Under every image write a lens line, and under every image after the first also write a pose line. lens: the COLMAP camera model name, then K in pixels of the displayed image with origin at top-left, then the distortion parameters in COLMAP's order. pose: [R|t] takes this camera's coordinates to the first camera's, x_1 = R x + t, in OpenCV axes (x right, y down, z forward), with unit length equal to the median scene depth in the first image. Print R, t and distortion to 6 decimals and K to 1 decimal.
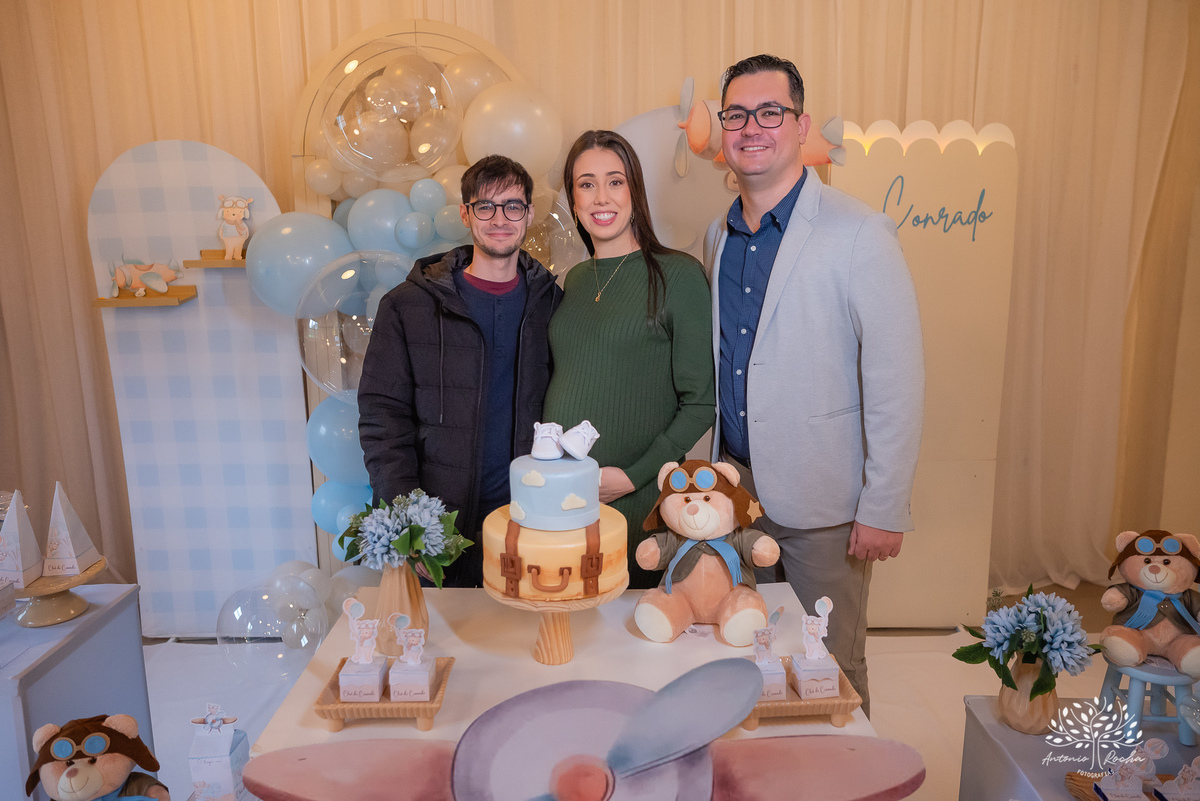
lens RADIAL K [[856.8, 0, 600.4], [0, 856.8, 403.9], [0, 0, 1]] dist [-0.040484, 0.079787]
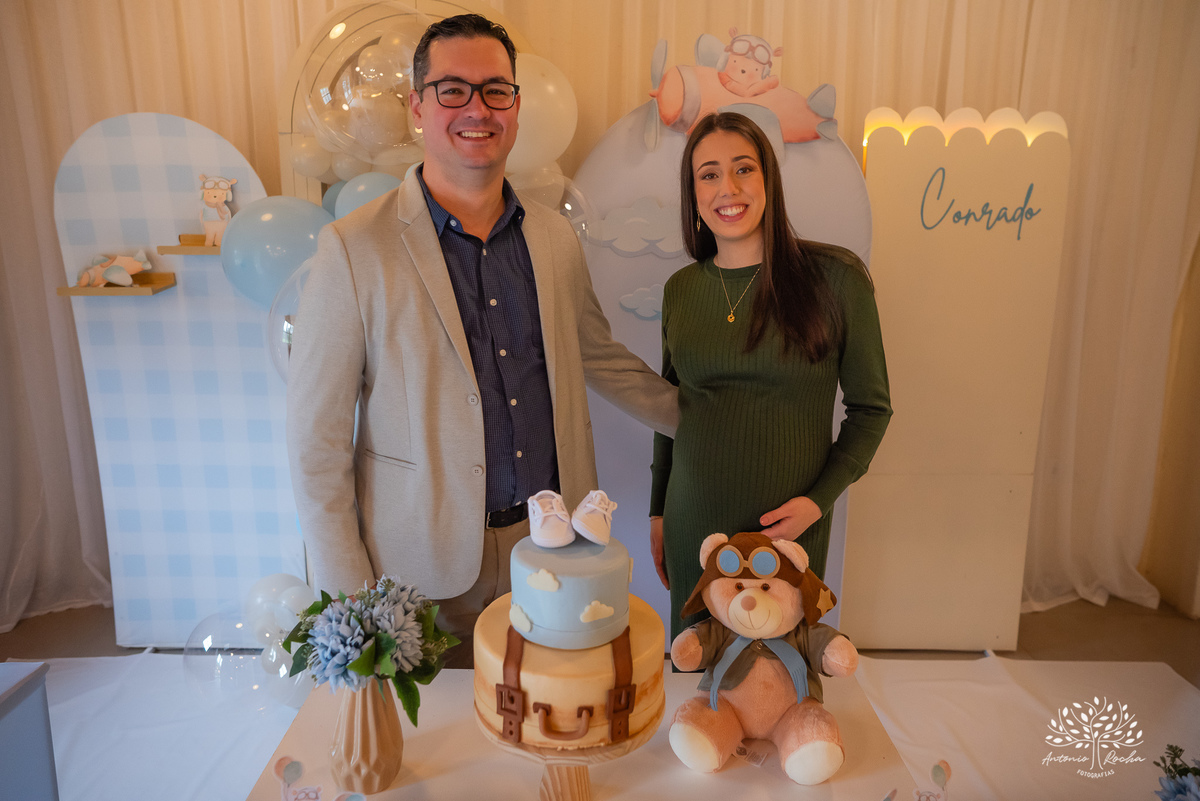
lens RADIAL K [[797.4, 0, 598.1], [0, 797.4, 384.9], [0, 0, 1]] dist [-0.042841, 0.079572]
pose [[0.999833, 0.018265, -0.000051, -0.032816], [-0.018261, 0.999668, 0.018170, -0.091541], [0.000383, -0.018166, 0.999835, 0.312203]]
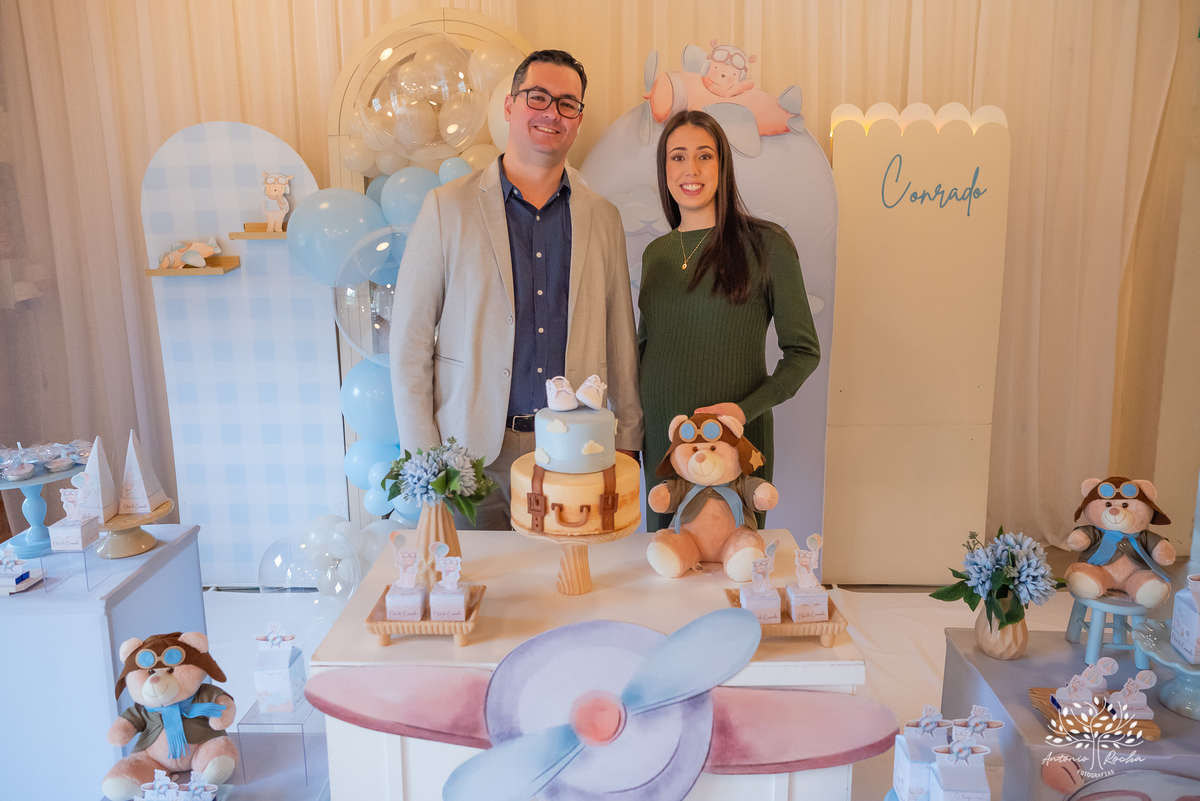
lens RADIAL K [[848.5, 0, 597.0], [0, 848.5, 371.5], [0, 0, 1]] dist [-0.041708, 0.074182]
pose [[0.999785, 0.004894, -0.020144, -0.003187], [-0.005007, 0.999972, -0.005574, 0.019730], [0.020117, 0.005673, 0.999782, -0.107632]]
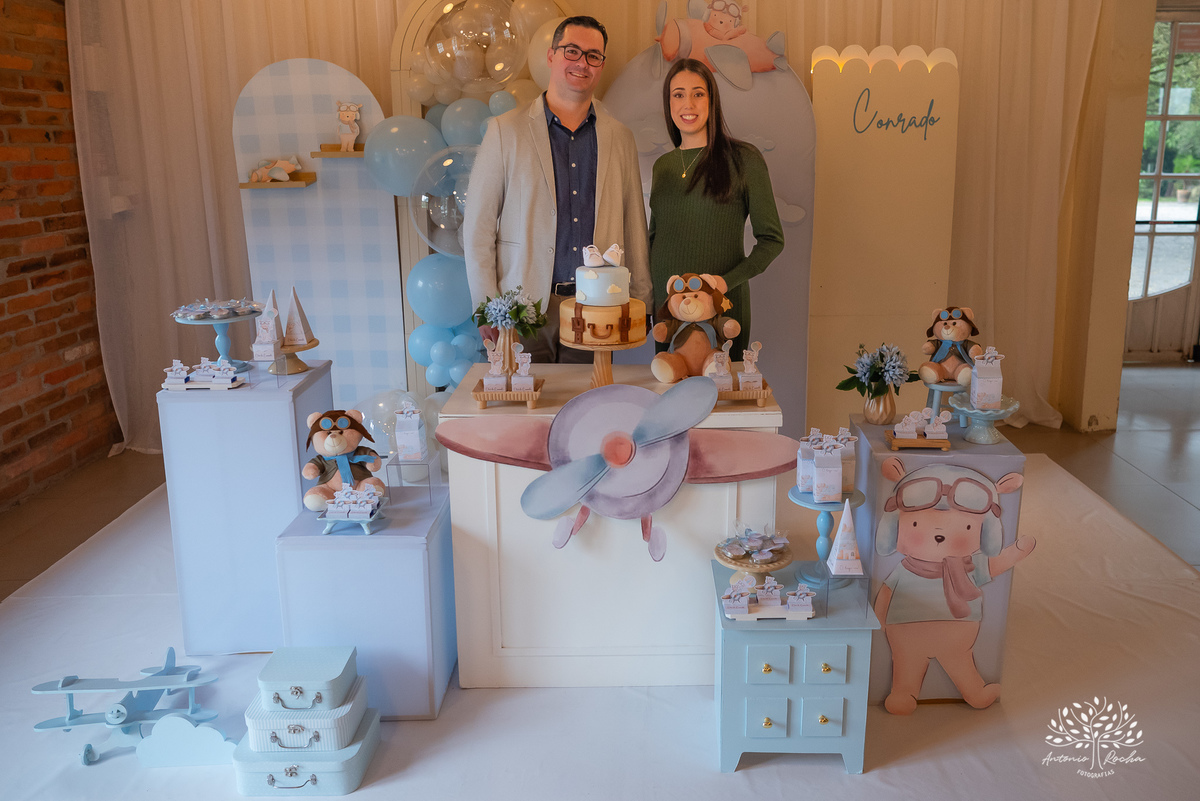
lens RADIAL K [[933.0, 0, 645.3], [0, 933.0, 349.8], [0, 0, 1]] dist [-0.048517, 0.078796]
pose [[0.999958, 0.002368, 0.008910, 0.014699], [-0.002650, 0.999491, 0.031794, 0.171963], [-0.008830, -0.031816, 0.999455, -0.848531]]
